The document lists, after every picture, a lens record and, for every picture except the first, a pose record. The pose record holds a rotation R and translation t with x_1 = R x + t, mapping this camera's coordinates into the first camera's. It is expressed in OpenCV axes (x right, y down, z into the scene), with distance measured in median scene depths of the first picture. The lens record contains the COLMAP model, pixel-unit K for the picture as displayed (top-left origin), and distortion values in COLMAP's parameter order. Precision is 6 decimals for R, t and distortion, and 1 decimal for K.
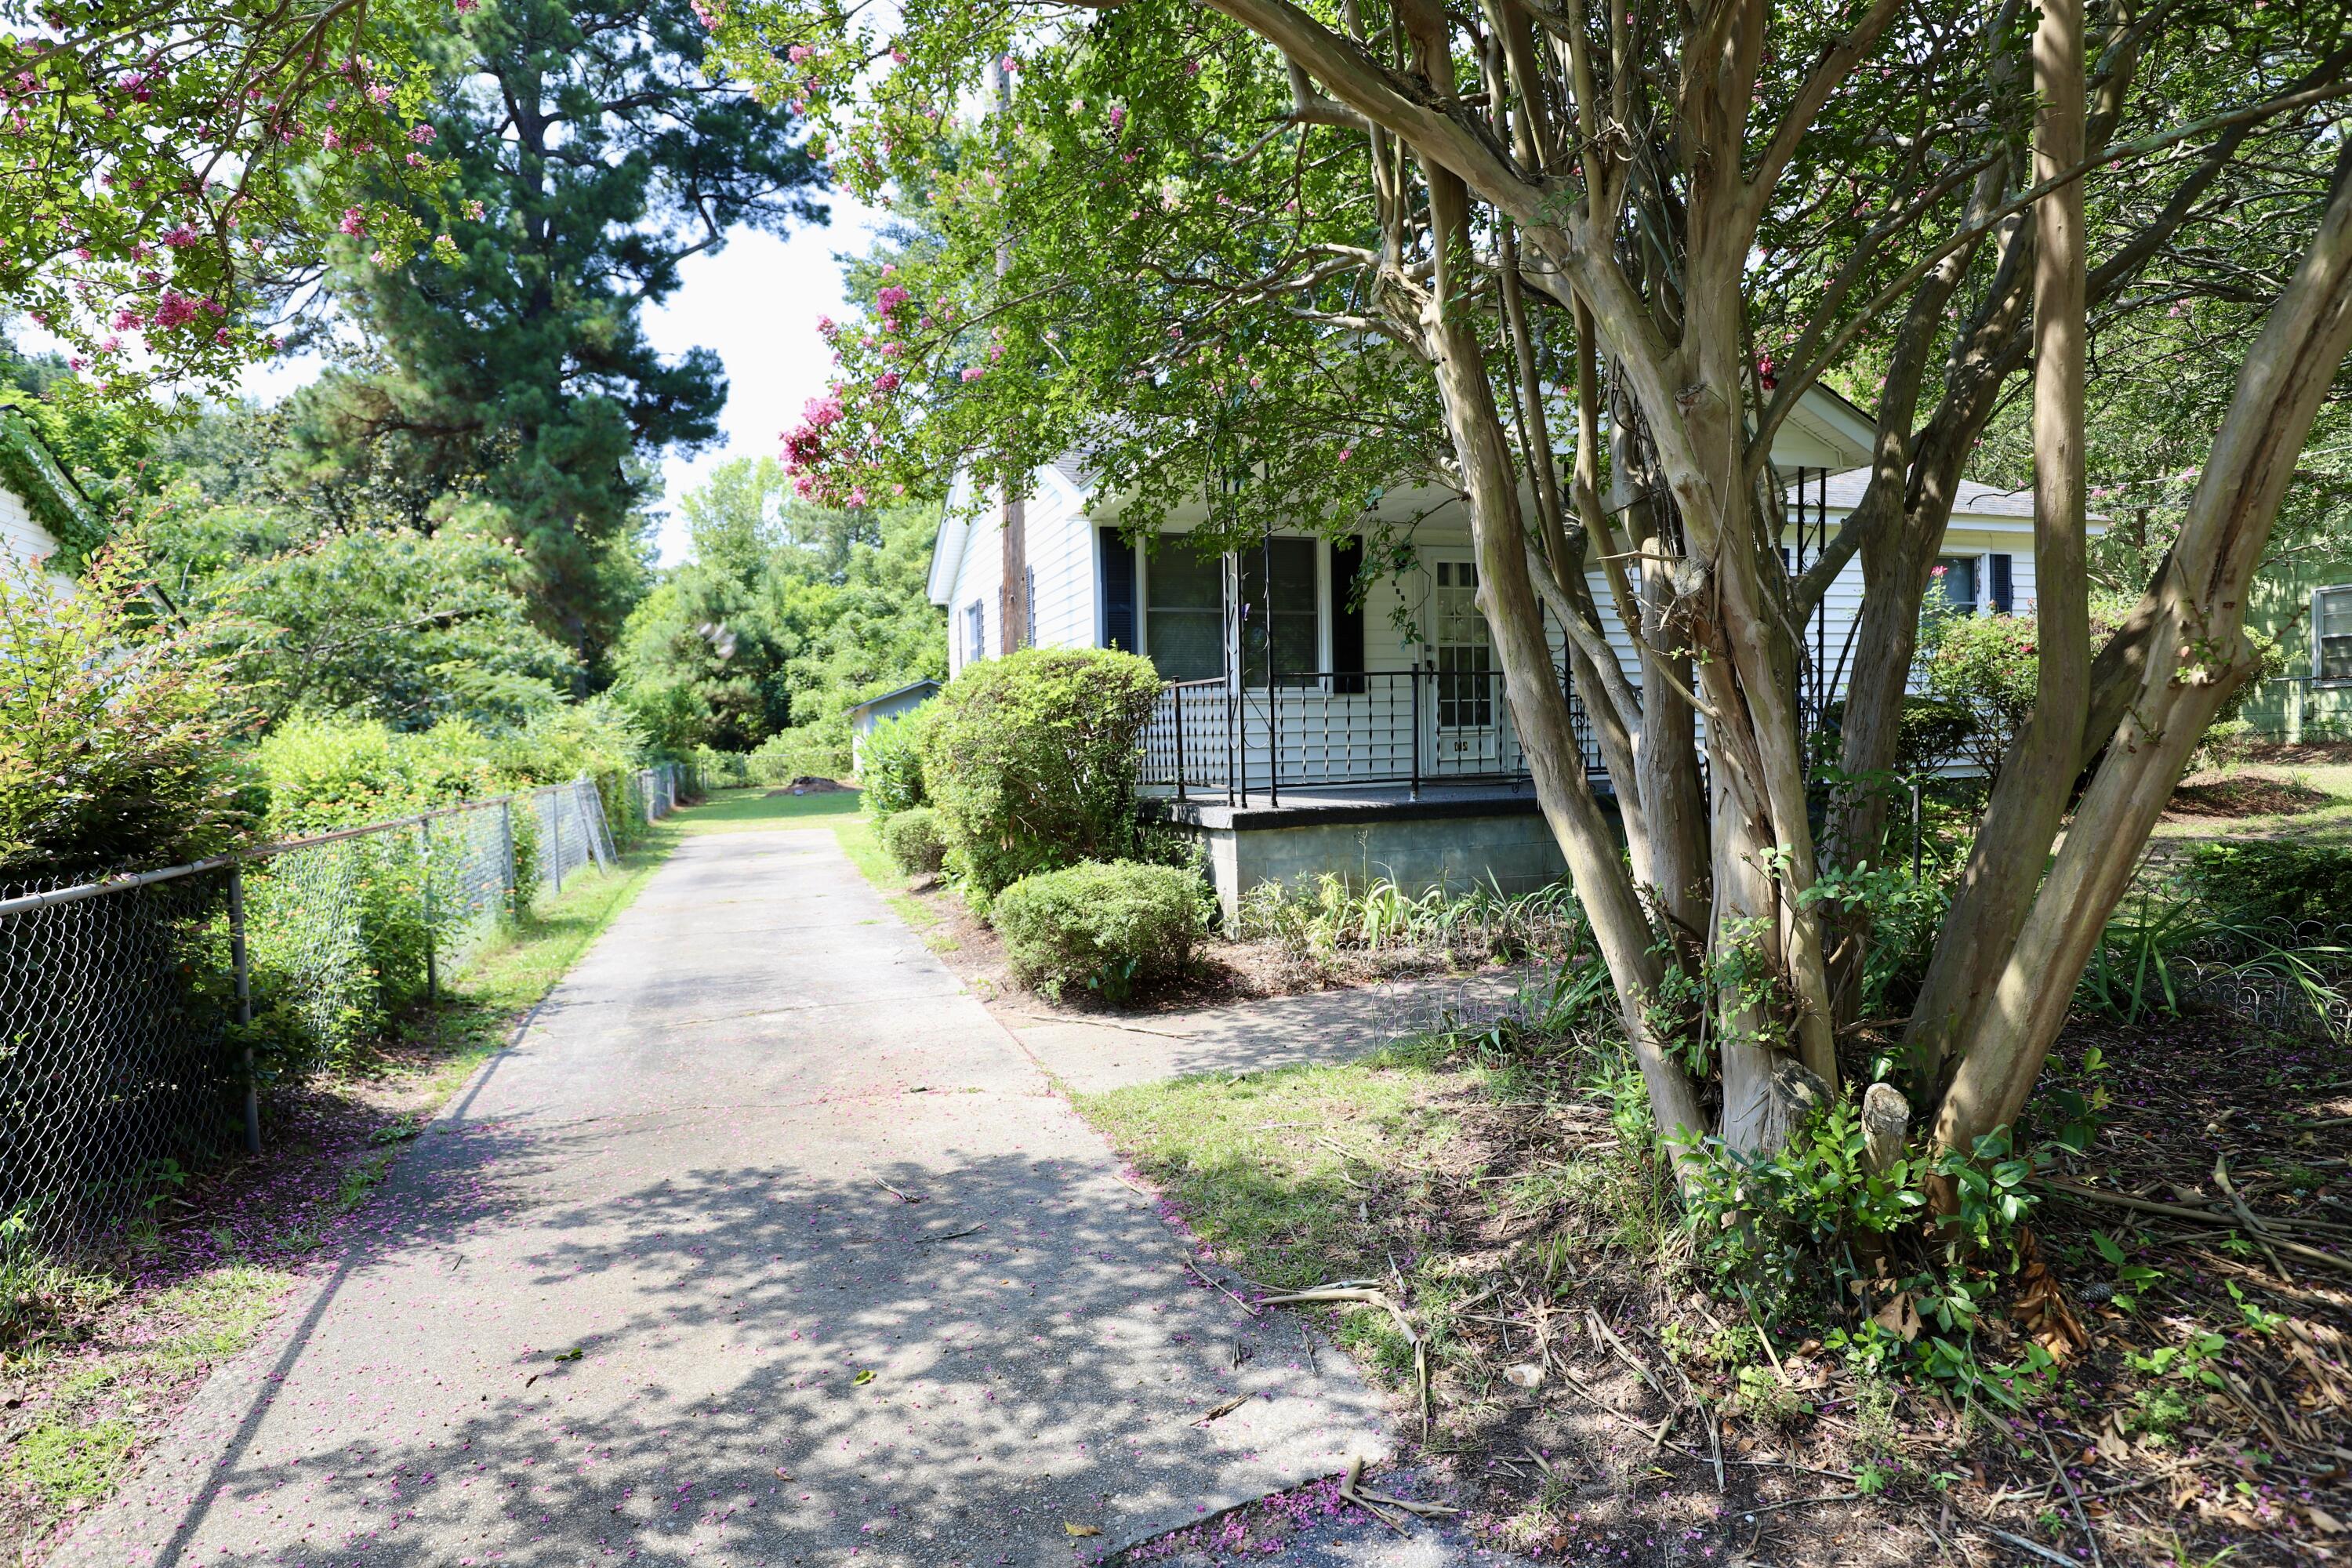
lens RADIAL K [[1344.3, 0, 1164.8], [0, 1344.3, 777.8], [0, 0, 1]] dist [-0.014961, 0.007053]
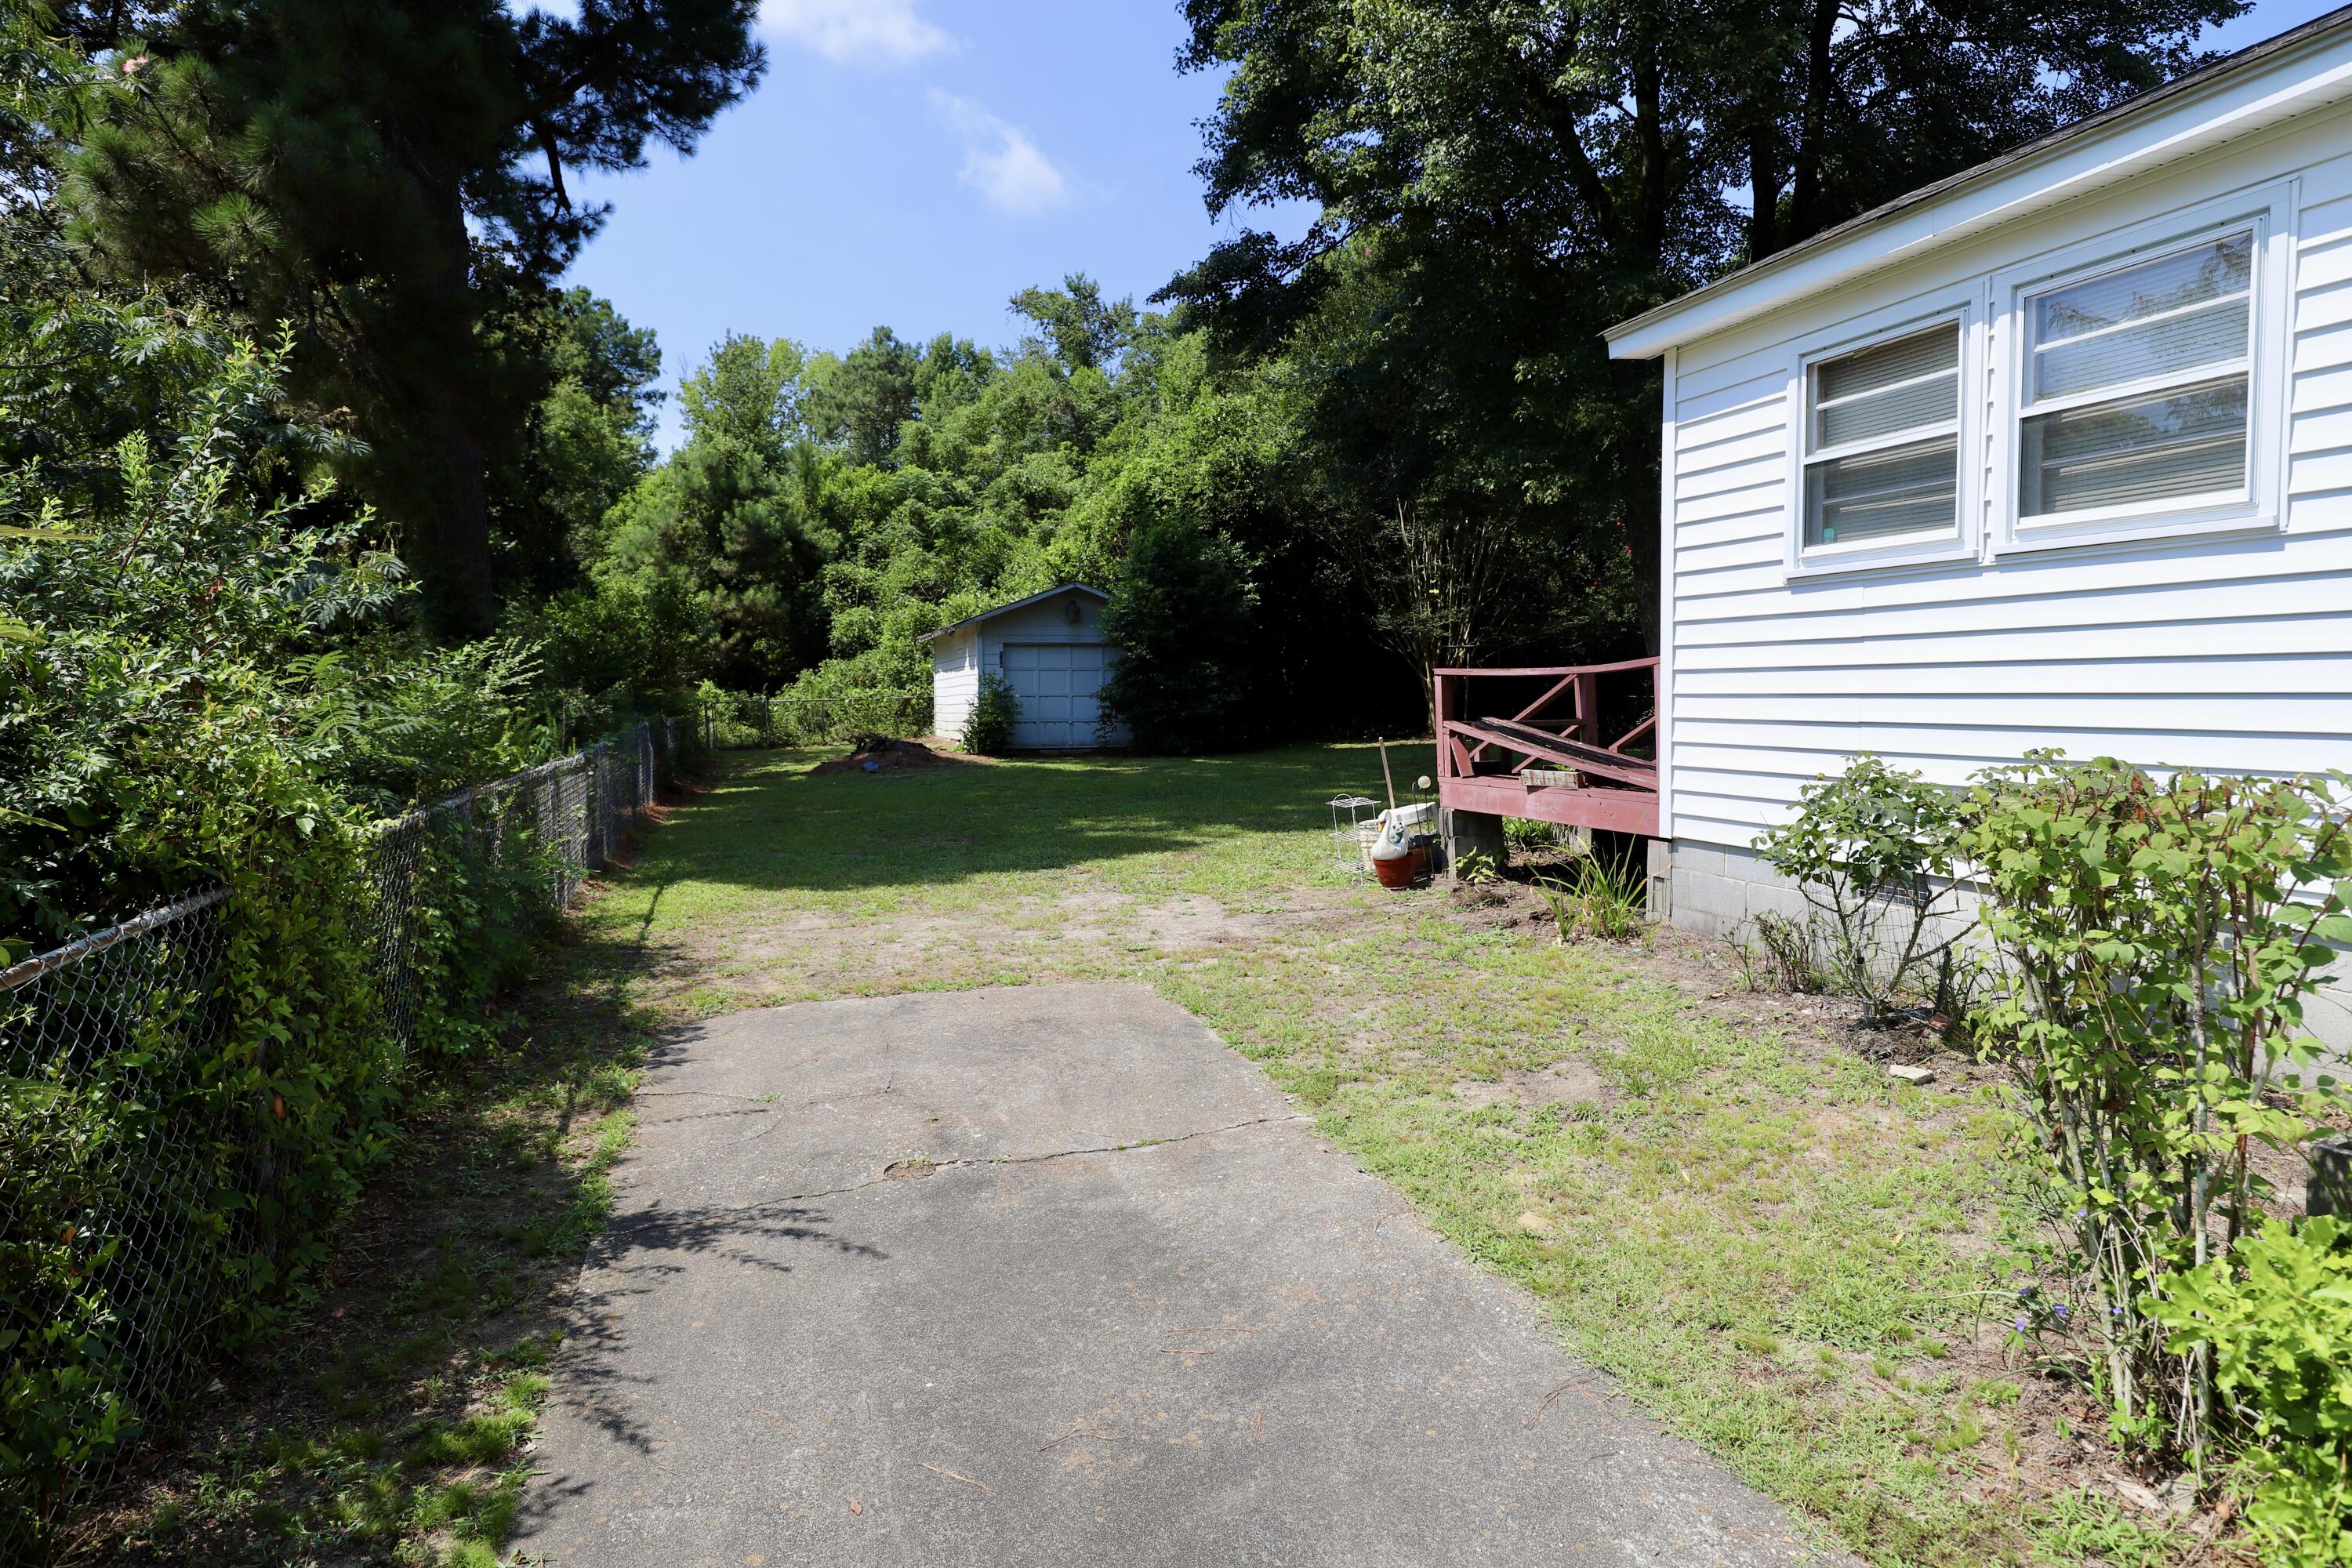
lens RADIAL K [[1344.3, 0, 1178.2], [0, 1344.3, 779.0], [0, 0, 1]] dist [-0.014961, 0.007053]
pose [[0.999826, 0.016799, 0.008126, -0.871341], [-0.017149, 0.998833, 0.045160, -0.079502], [-0.007357, -0.045292, 0.998947, 2.509232]]
